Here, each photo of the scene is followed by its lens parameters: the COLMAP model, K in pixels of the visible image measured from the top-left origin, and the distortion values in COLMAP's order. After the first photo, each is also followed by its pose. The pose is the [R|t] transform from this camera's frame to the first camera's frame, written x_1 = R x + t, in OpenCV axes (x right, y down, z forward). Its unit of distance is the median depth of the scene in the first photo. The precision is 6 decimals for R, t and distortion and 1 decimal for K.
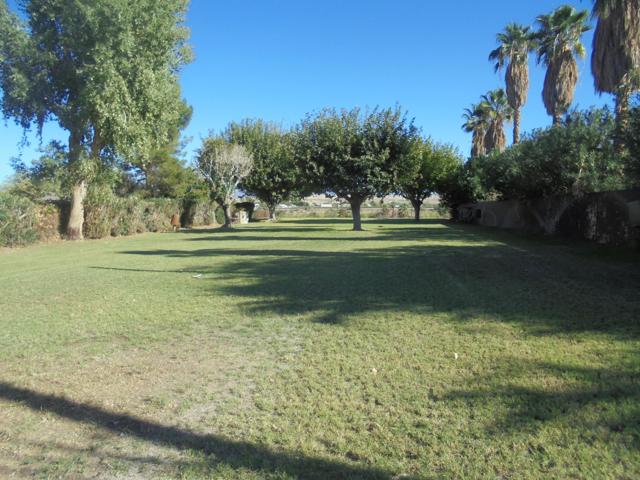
lens RADIAL K [[490.2, 0, 318.7], [0, 490.2, 235.4], [0, 0, 1]] dist [-0.111899, 0.102452]
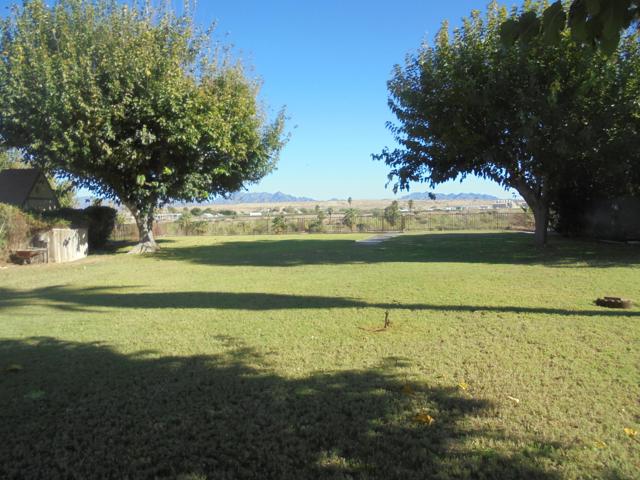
lens RADIAL K [[490.2, 0, 318.7], [0, 490.2, 235.4], [0, 0, 1]] dist [-0.111899, 0.102452]
pose [[0.989163, -0.025919, 0.144517, -0.017263], [0.028249, 0.999502, -0.014090, -0.050573], [-0.144079, 0.018020, 0.989402, 0.918457]]
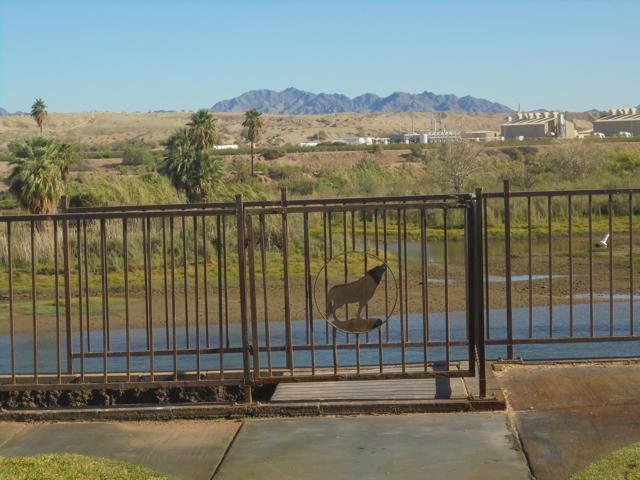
lens RADIAL K [[1559.2, 0, 320.0], [0, 1559.2, 240.0], [0, 0, 1]] dist [0.328797, -4.797888]
pose [[0.927784, -0.042694, 0.370666, 0.171034], [0.044937, 0.998986, 0.002587, -0.096662], [-0.370401, 0.014256, 0.928762, 1.633736]]
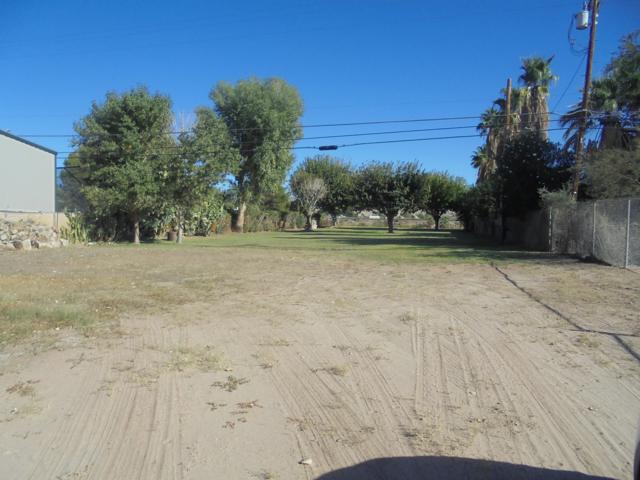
lens RADIAL K [[490.2, 0, 318.7], [0, 490.2, 235.4], [0, 0, 1]] dist [-0.111899, 0.102452]
pose [[0.994897, 0.028792, -0.096699, -0.004502], [-0.030837, 0.999330, -0.019726, 0.034927], [0.096066, 0.022608, 0.995118, -0.630381]]
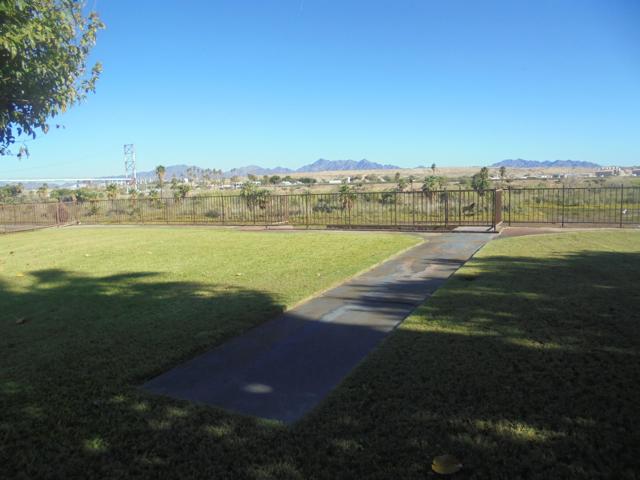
lens RADIAL K [[490.2, 0, 318.7], [0, 490.2, 235.4], [0, 0, 1]] dist [-0.111899, 0.102452]
pose [[0.999398, -0.017706, -0.029832, 0.161291], [0.019102, 0.998703, 0.047190, -0.086247], [0.028958, -0.047731, 0.998440, 1.477226]]
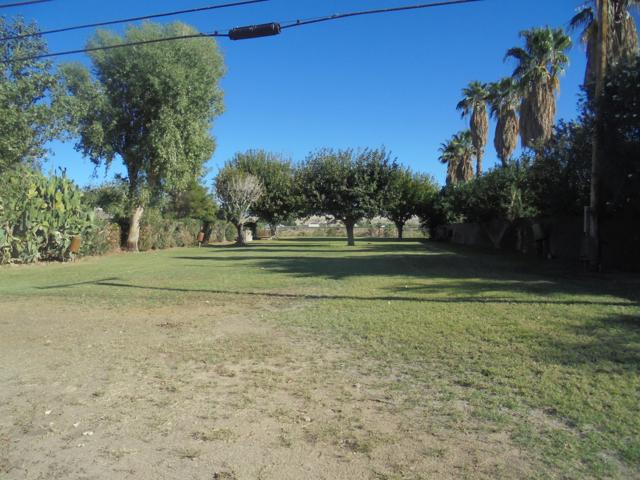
lens RADIAL K [[486.8, 0, 322.0], [0, 486.8, 239.9], [0, 0, 1]] dist [-0.113046, 0.090985]
pose [[0.999396, 0.004612, 0.034450, -0.032936], [-0.003524, 0.999495, -0.031567, 0.012145], [-0.034578, 0.031427, 0.998908, -0.207443]]
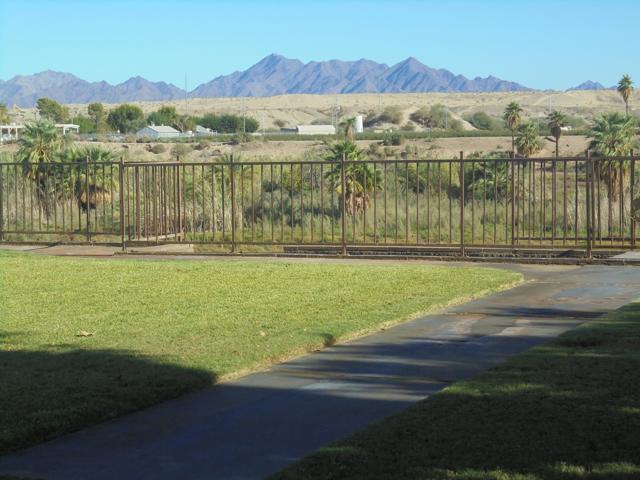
lens RADIAL K [[1559.2, 0, 320.0], [0, 1559.2, 240.0], [0, 0, 1]] dist [0.328797, -4.797888]
pose [[0.999964, -0.004039, 0.007511, 0.164323], [0.003967, 0.999946, 0.009591, -0.079613], [-0.007550, -0.009561, 0.999926, 1.360167]]
